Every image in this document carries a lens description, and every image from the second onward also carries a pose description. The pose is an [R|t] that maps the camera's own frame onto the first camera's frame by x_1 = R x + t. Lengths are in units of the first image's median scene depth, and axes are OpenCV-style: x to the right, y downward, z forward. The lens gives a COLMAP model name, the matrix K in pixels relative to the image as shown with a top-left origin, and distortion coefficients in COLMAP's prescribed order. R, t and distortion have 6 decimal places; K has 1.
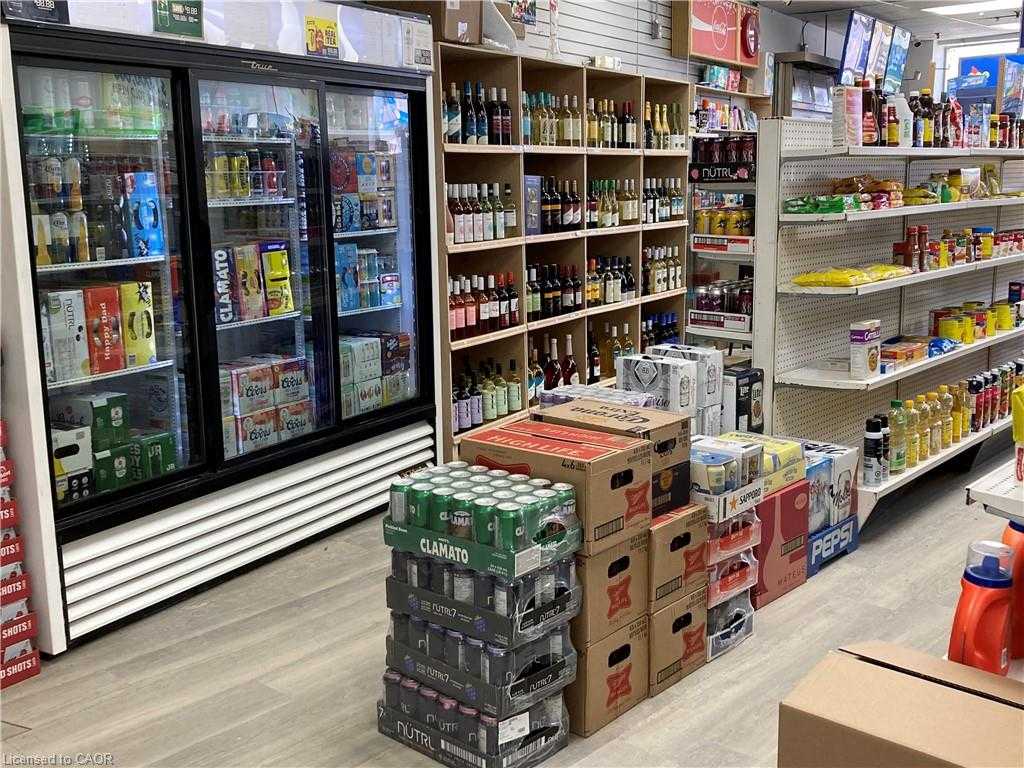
lens RADIAL K [[1094.0, 0, 512.0], [0, 1094.0, 384.0], [0, 0, 1]] dist [0.047559, -0.052109]
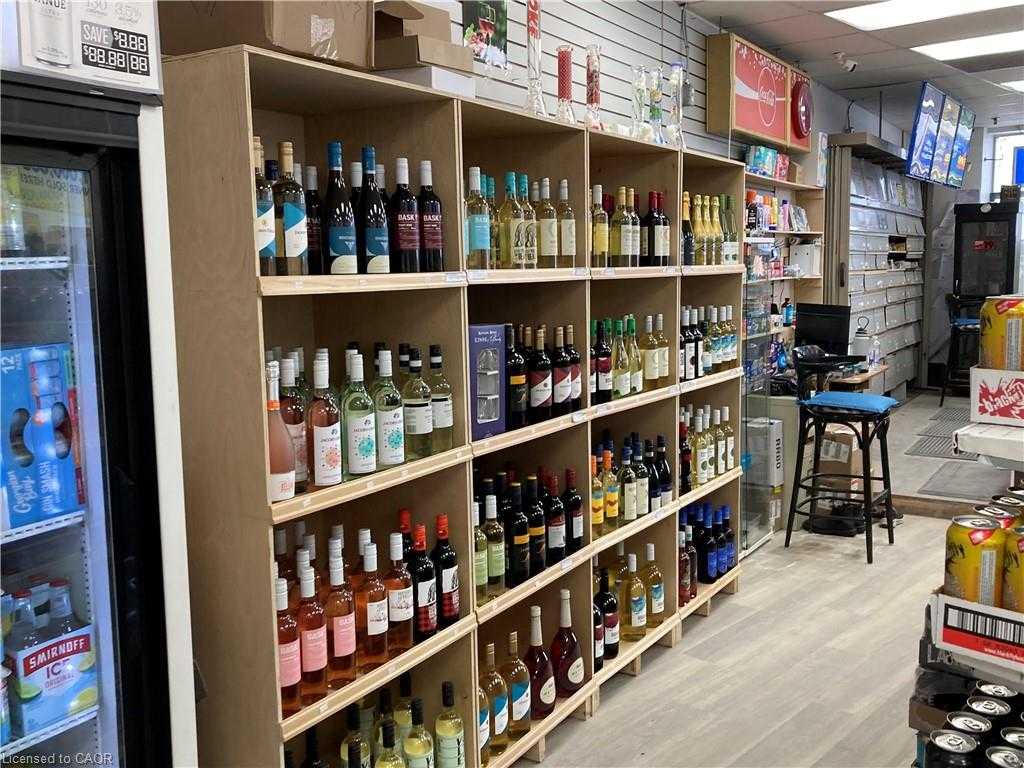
lens RADIAL K [[1001.5, 0, 517.7], [0, 1001.5, 377.6], [0, 0, 1]] dist [0.080555, -0.163175]
pose [[0.999991, -0.000356, -0.004230, 0.030820], [0.000034, 0.997110, -0.075977, -0.112610], [0.004245, 0.075976, 0.997101, 0.456324]]
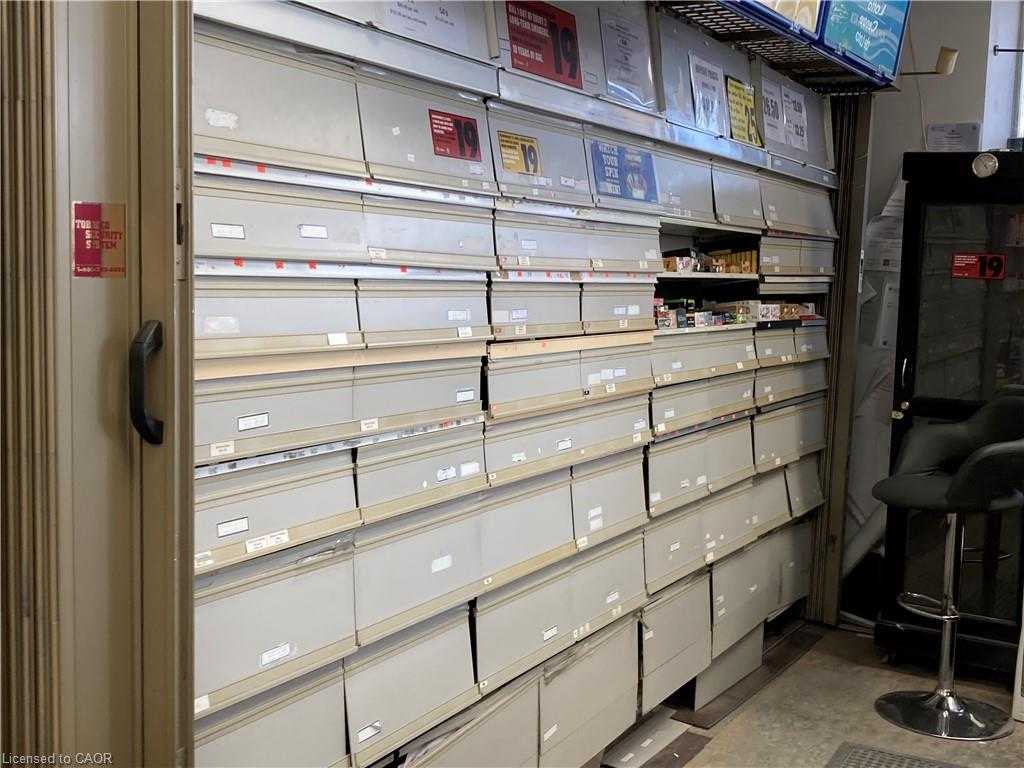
lens RADIAL K [[1212.3, 0, 512.0], [0, 1212.3, 384.0], [0, 0, 1]] dist [-0.000476, 0.002771]
pose [[0.998986, 0.041954, 0.016338, 0.510886], [-0.040317, 0.995113, -0.090133, -0.313097], [-0.020039, 0.089383, 0.995796, 1.406128]]
